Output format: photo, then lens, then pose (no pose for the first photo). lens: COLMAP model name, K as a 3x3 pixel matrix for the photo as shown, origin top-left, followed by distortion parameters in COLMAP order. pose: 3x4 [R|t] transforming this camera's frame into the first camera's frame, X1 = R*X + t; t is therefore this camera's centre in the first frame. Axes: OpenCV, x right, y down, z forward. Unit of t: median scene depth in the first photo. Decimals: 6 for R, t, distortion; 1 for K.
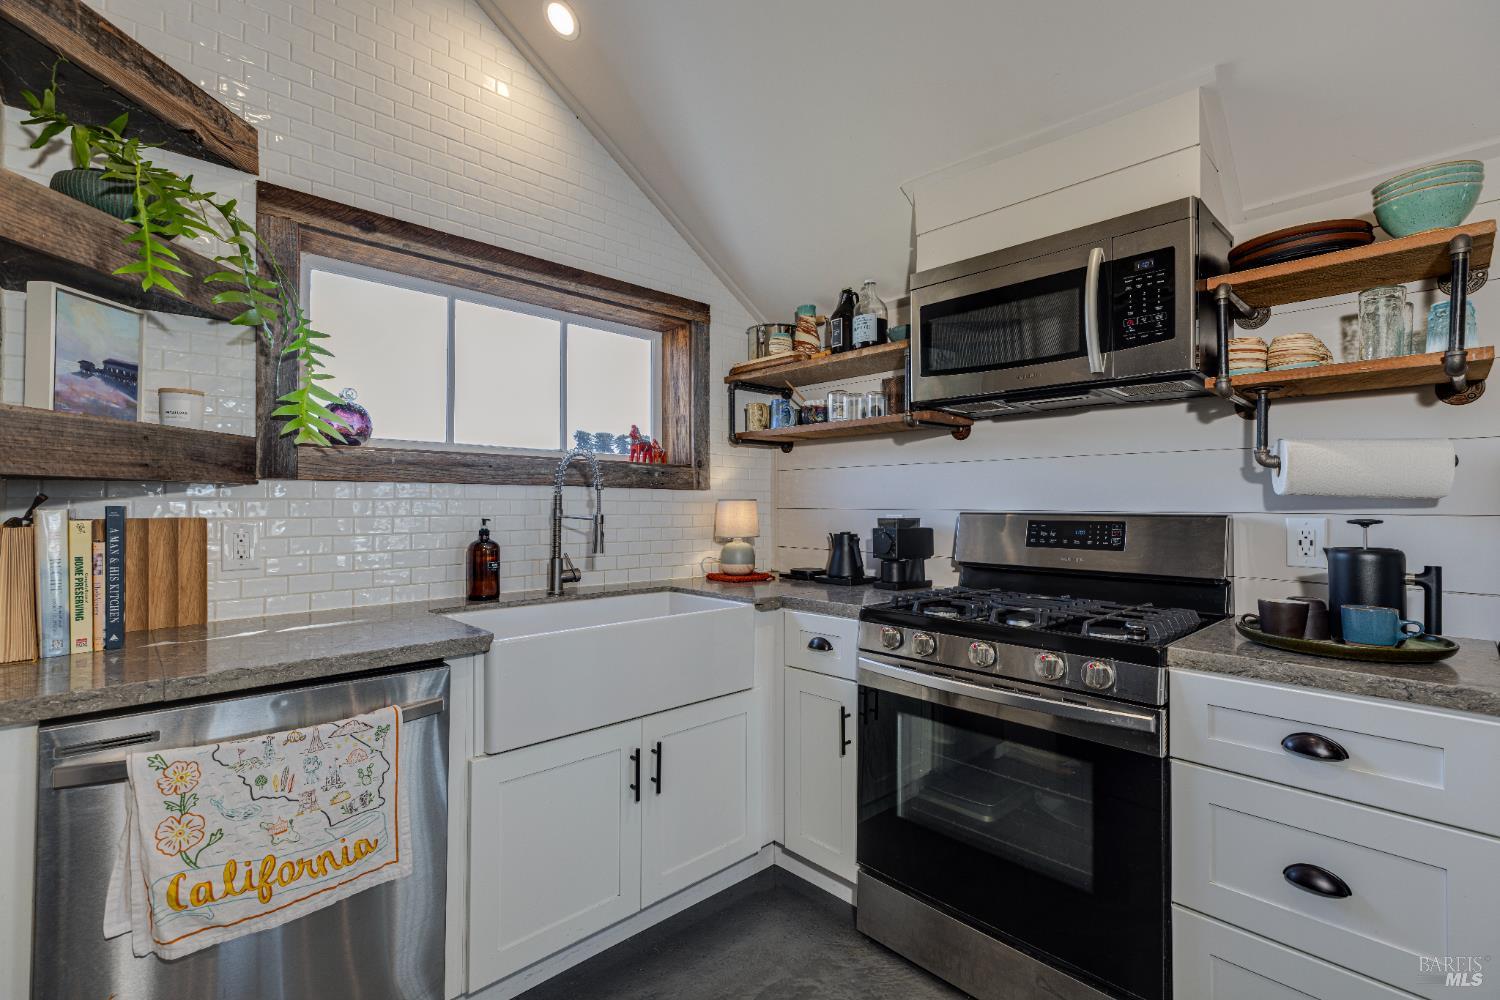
lens RADIAL K [[674.4, 0, 748.4], [0, 674.4, 500.3], [0, 0, 1]] dist [0.009729, -0.000335]
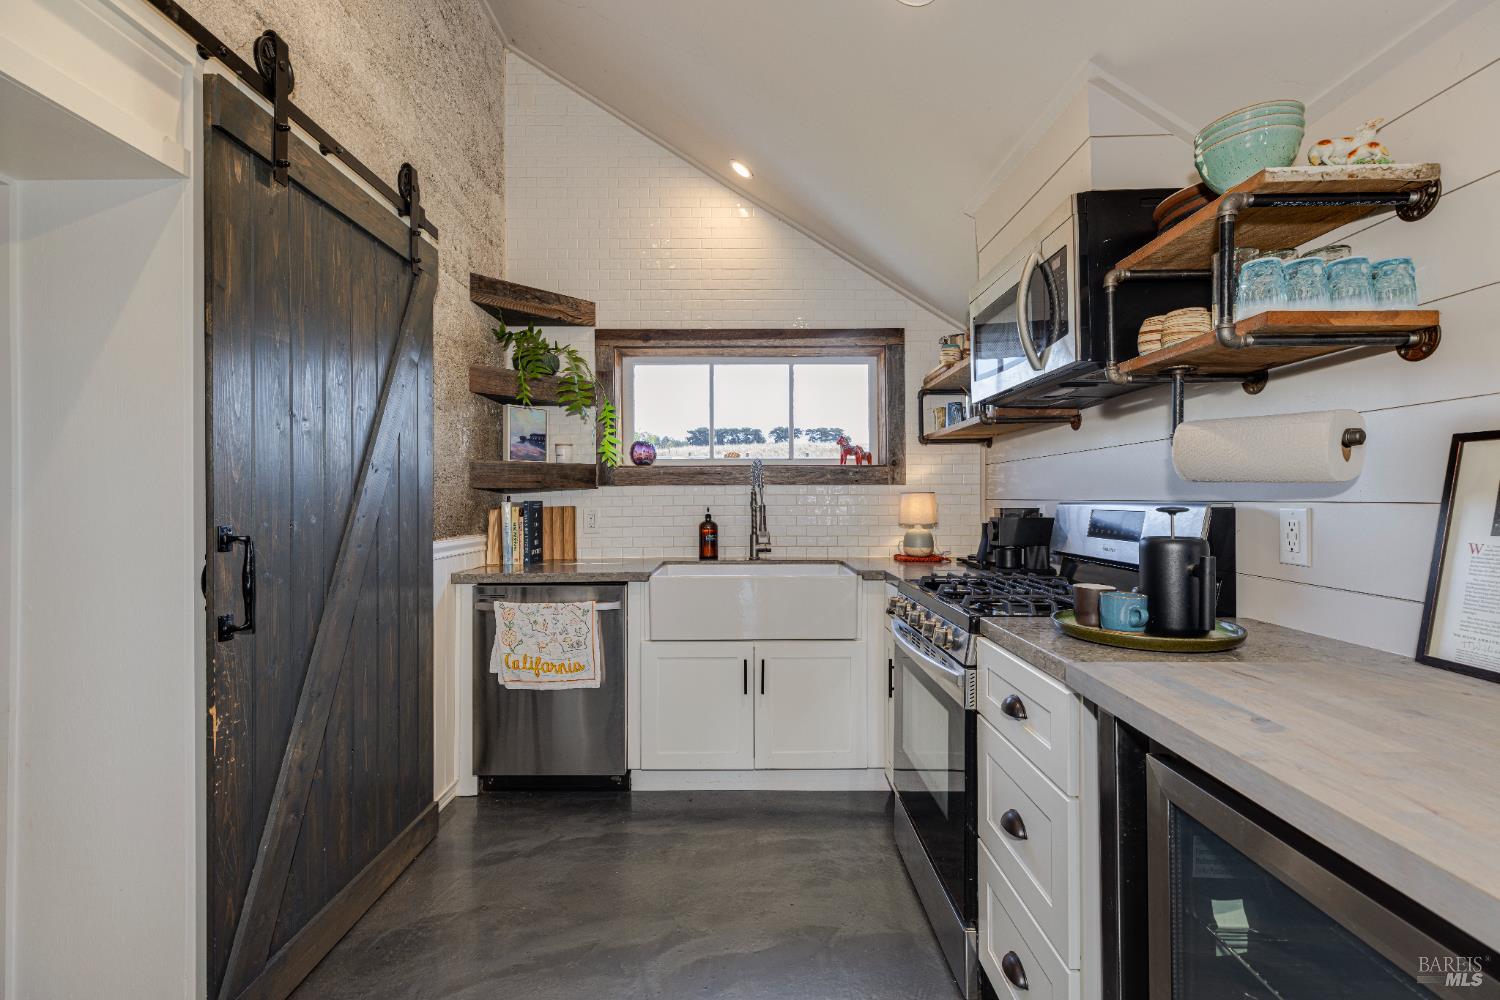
lens RADIAL K [[674.4, 0, 742.5], [0, 674.4, 500.2], [0, 0, 1]] dist [0.009729, -0.000335]
pose [[0.720955, -0.006053, -0.692956, 0.802540], [0.013558, 0.999894, 0.005371, 0.003370], [0.692850, -0.013267, 0.720960, -0.078341]]
